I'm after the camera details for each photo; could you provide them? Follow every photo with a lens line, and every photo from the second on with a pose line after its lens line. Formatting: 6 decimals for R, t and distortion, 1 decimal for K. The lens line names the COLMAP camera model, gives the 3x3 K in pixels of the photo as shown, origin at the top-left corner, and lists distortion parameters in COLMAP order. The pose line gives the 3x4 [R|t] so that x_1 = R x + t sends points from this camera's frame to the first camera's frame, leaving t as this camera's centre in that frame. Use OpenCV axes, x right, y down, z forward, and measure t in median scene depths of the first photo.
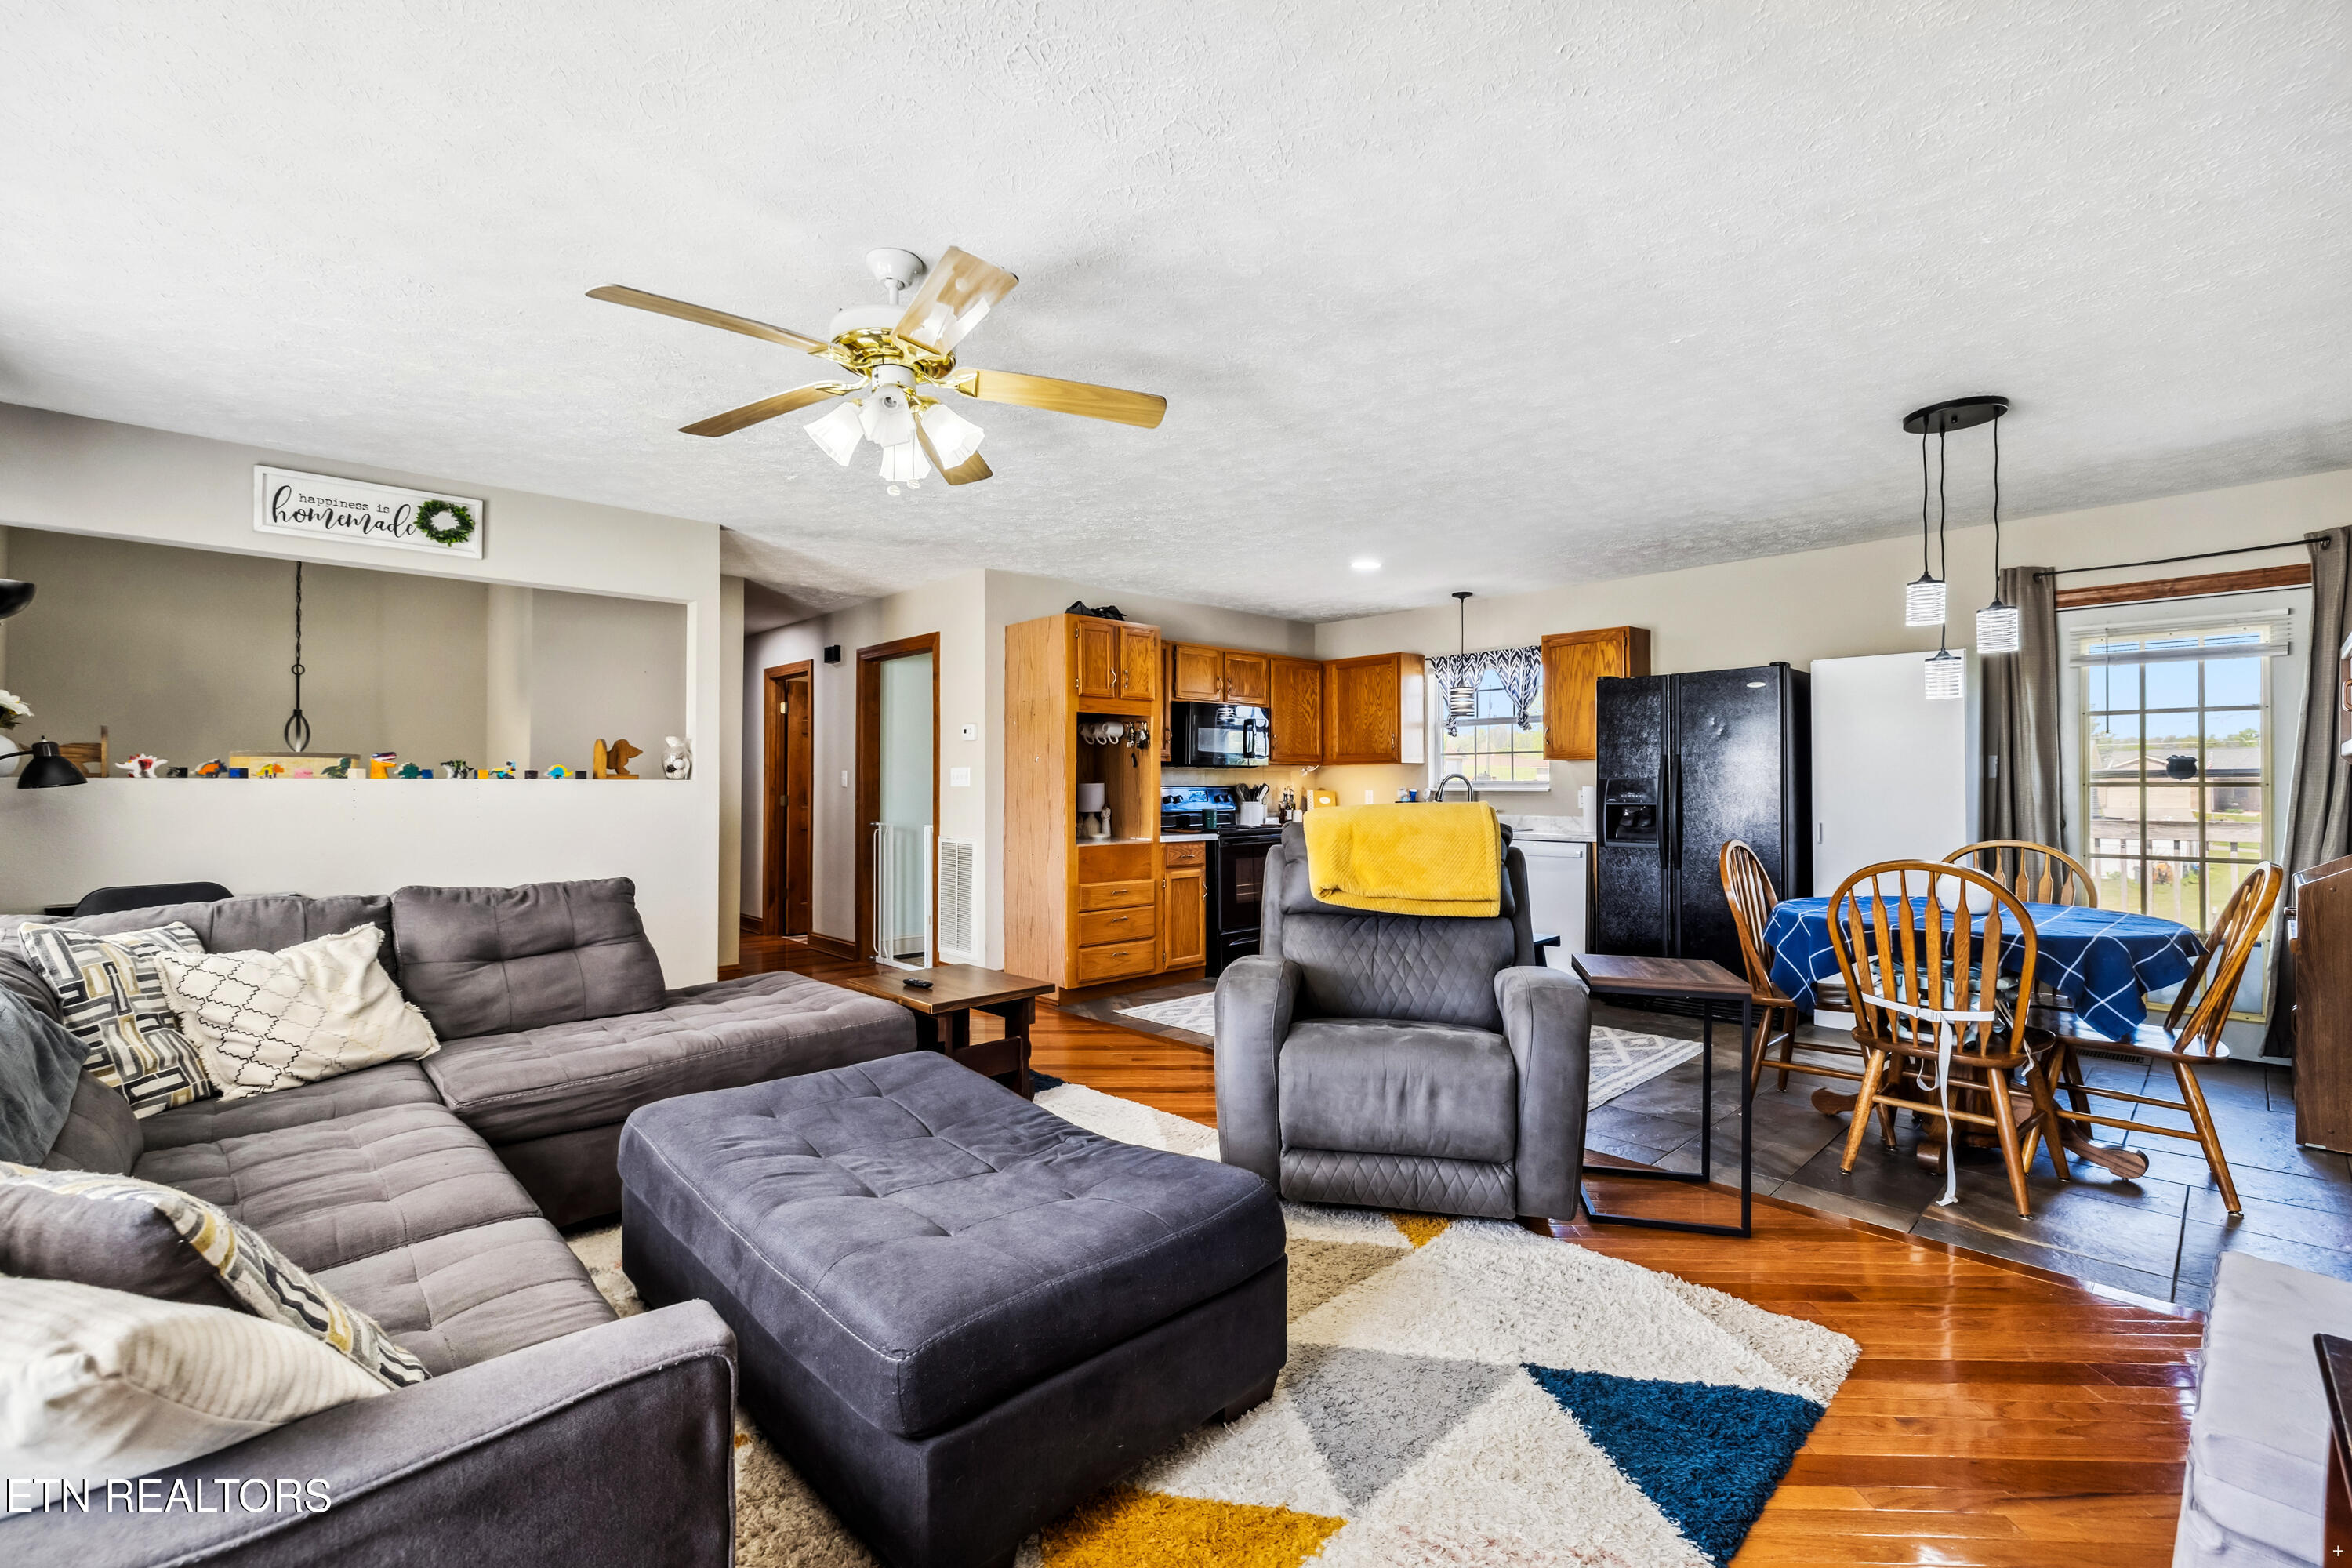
lens RADIAL K [[1012.5, 0, 1171.1], [0, 1012.5, 782.0], [0, 0, 1]] dist [0.003125, 0.000139]
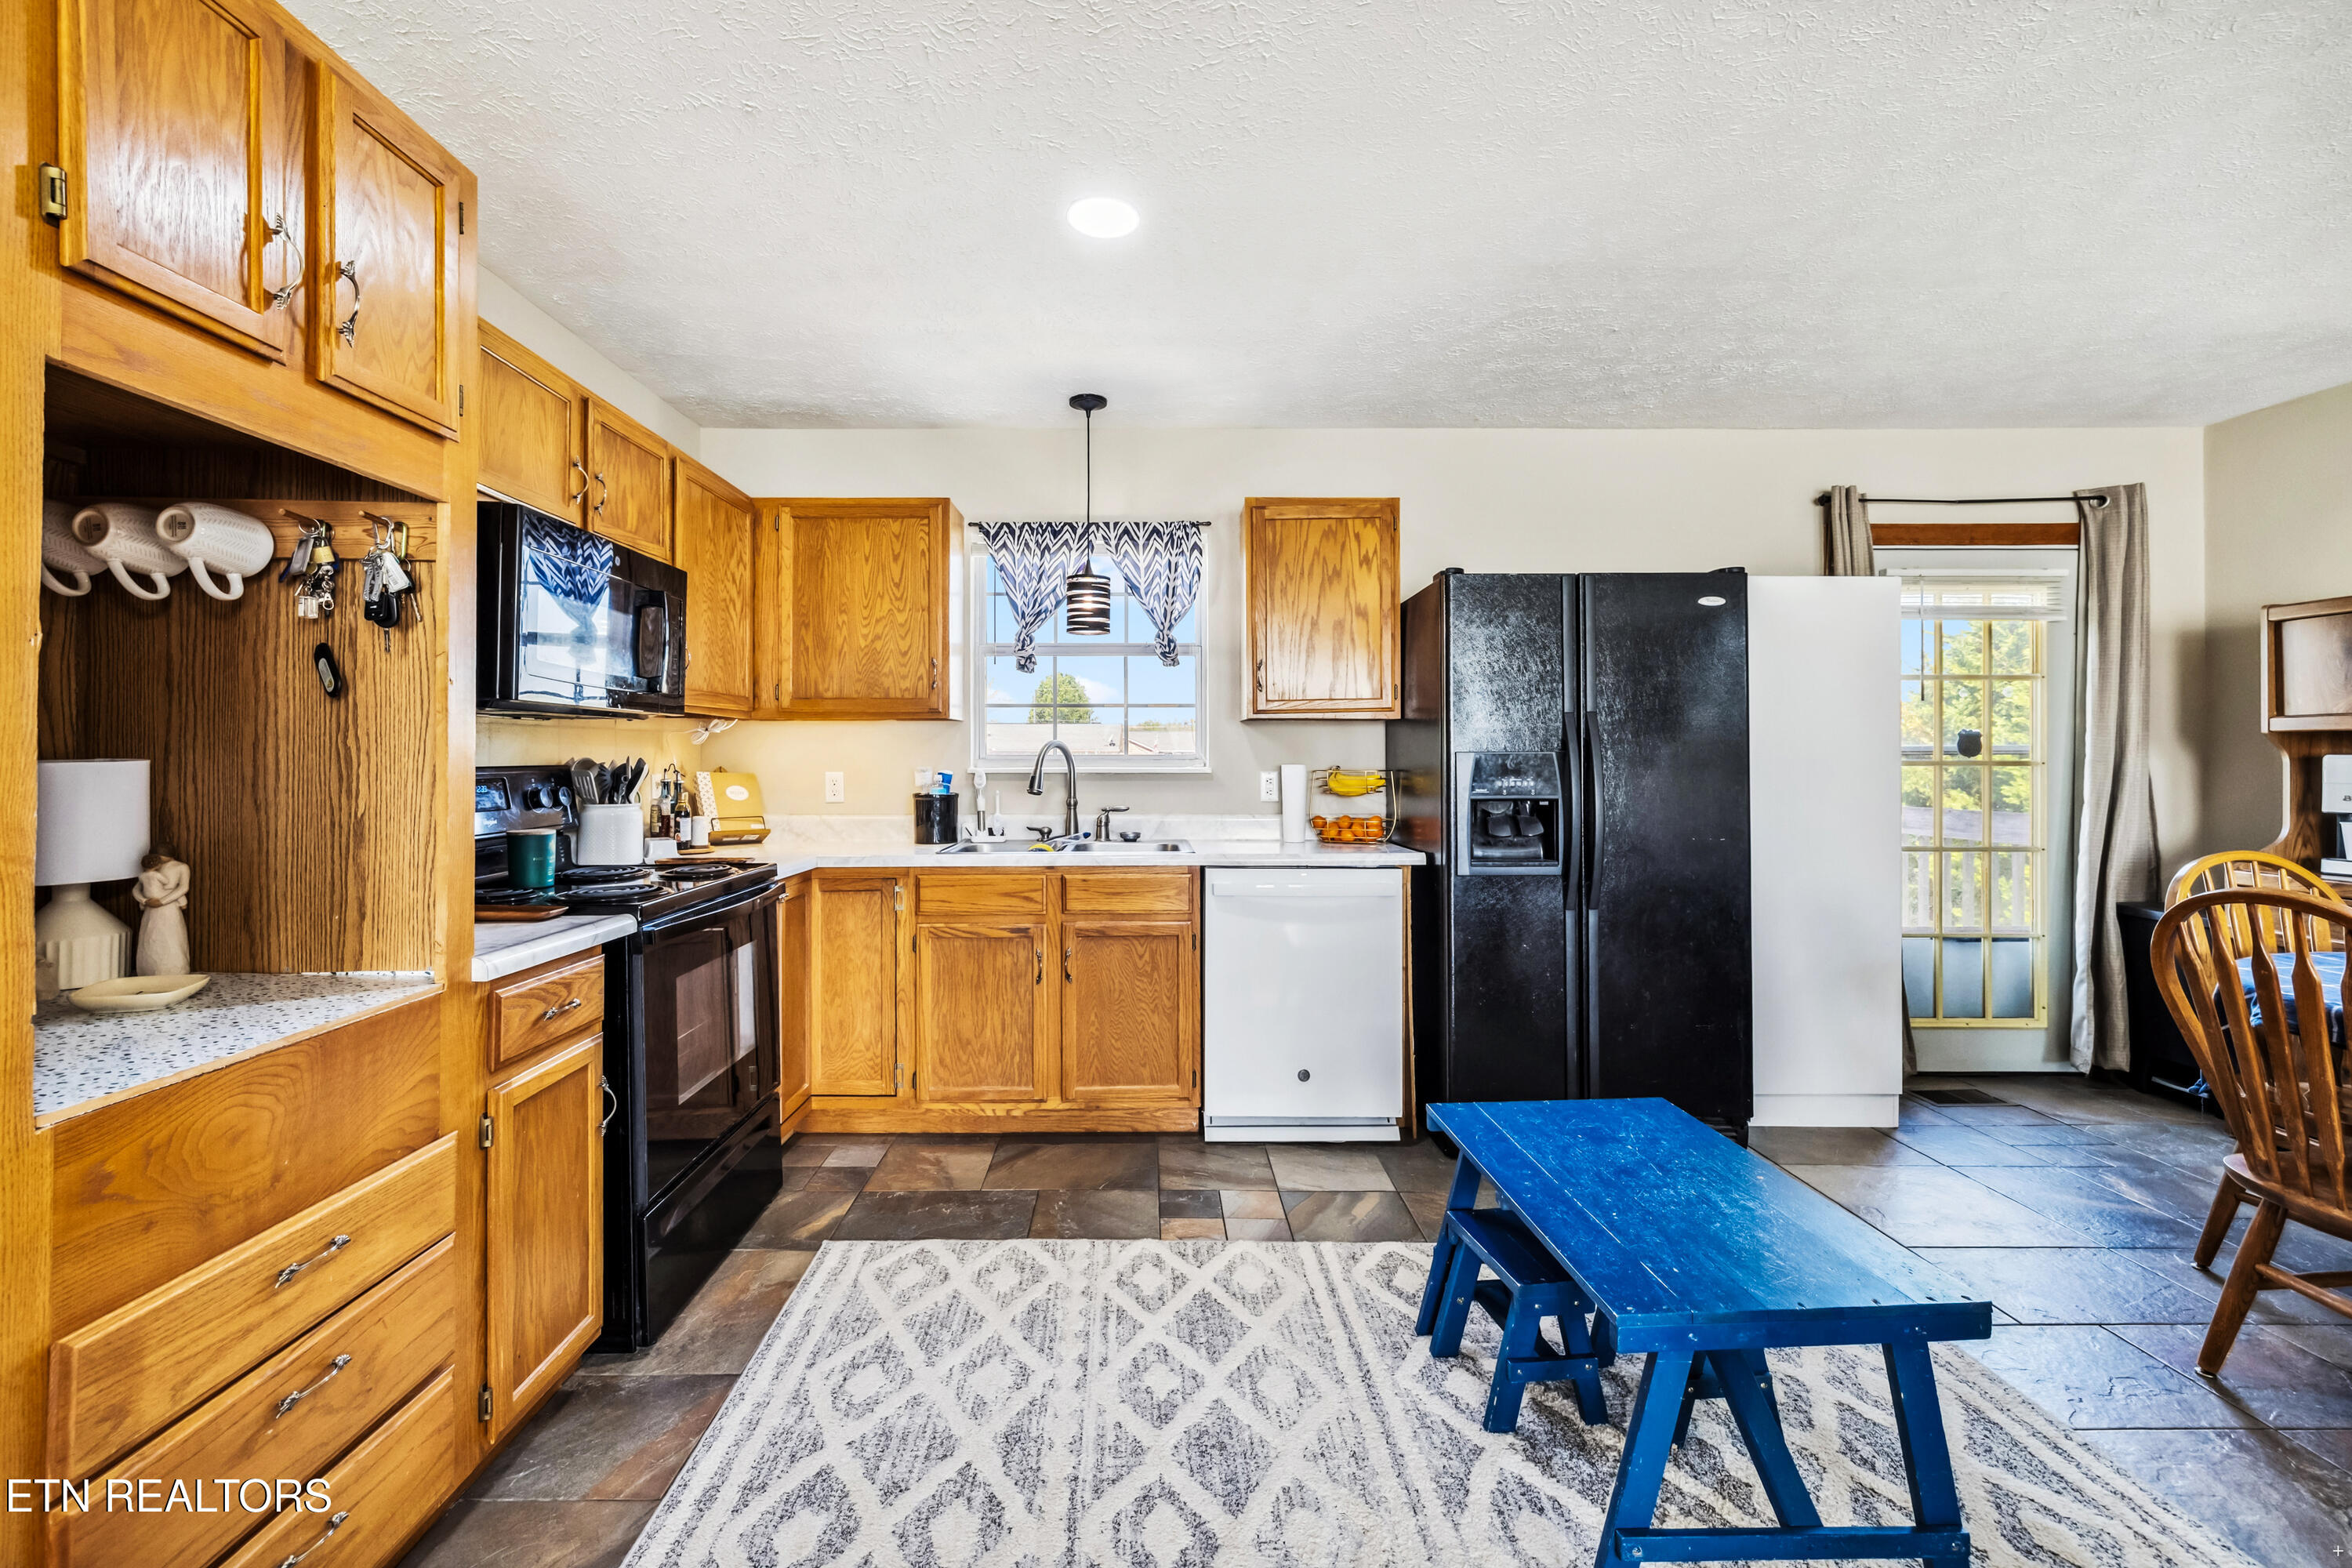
lens RADIAL K [[1012.5, 0, 1155.4], [0, 1012.5, 751.8], [0, 0, 1]] dist [0.003125, 0.000139]
pose [[0.674837, 0.006504, 0.737938, -0.077745], [-0.004176, 0.999979, -0.004994, -0.000333], [-0.737955, 0.000288, 0.674850, 0.617265]]
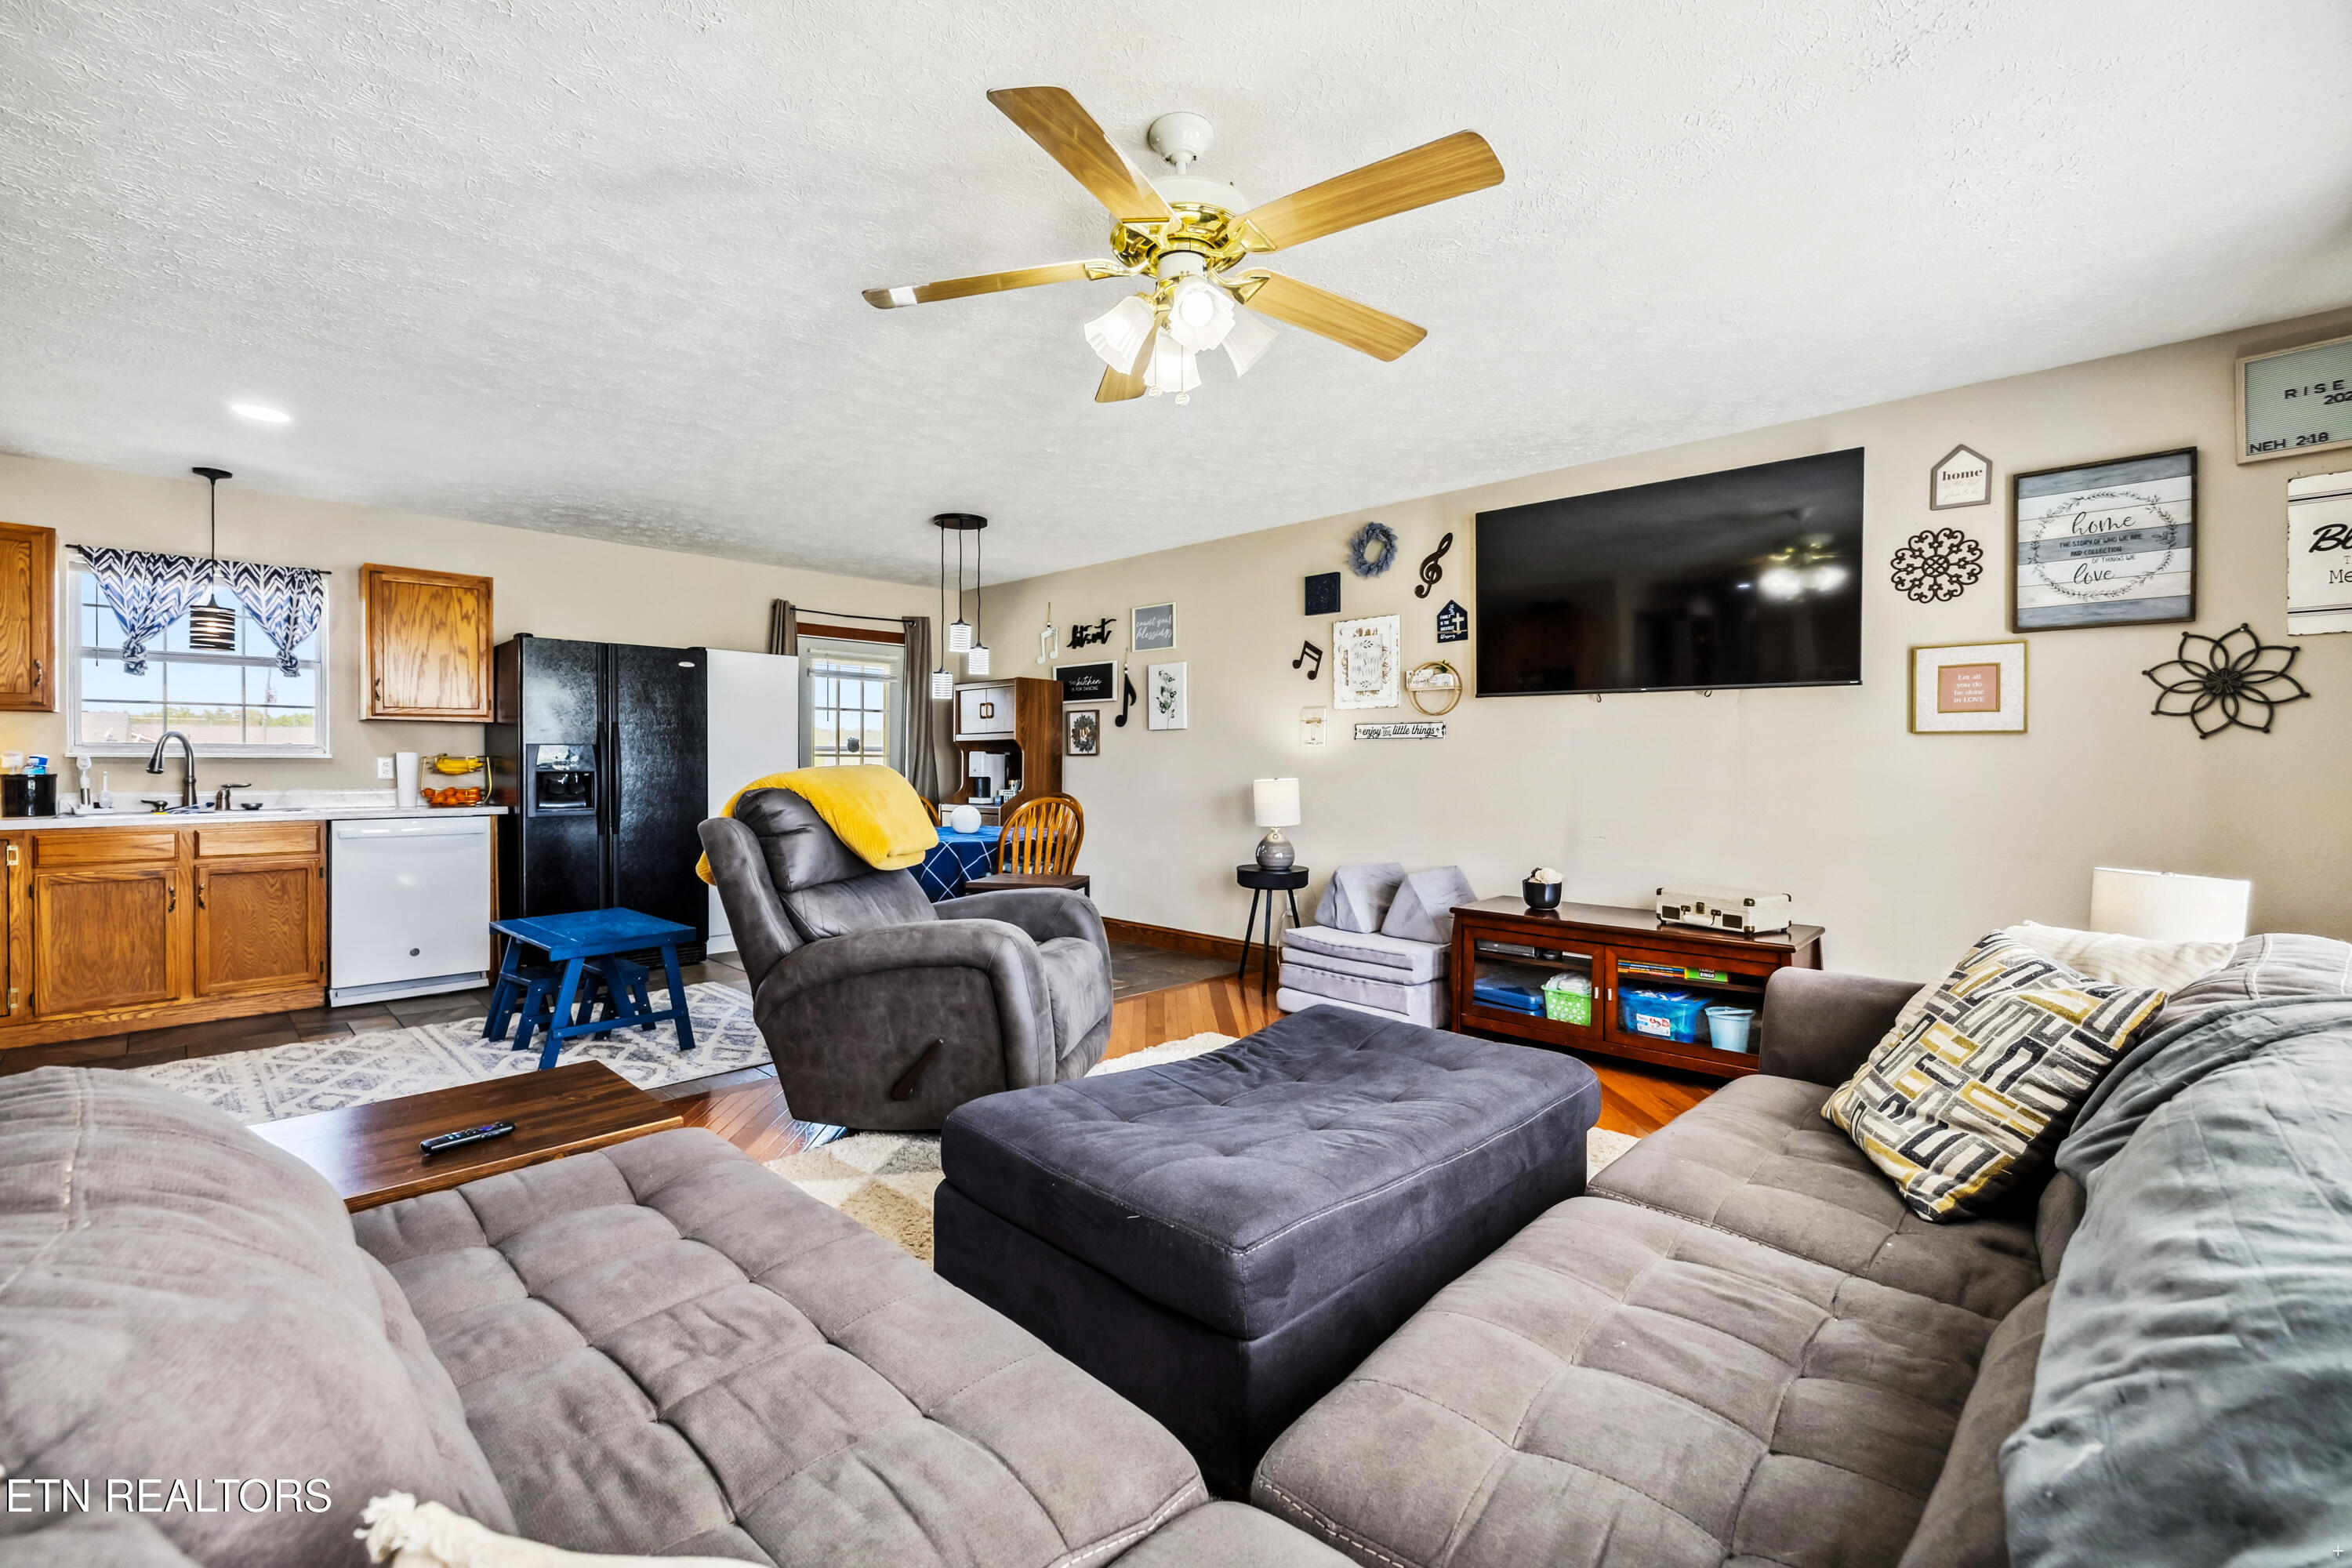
lens RADIAL K [[1012.5, 0, 1154.2], [0, 1012.5, 768.6], [0, 0, 1]] dist [0.003125, 0.000139]
pose [[-0.026053, -0.001679, 0.999659, -0.421850], [-0.006550, 0.999977, 0.001509, 0.011197], [-0.999639, -0.006508, -0.026063, 0.374460]]
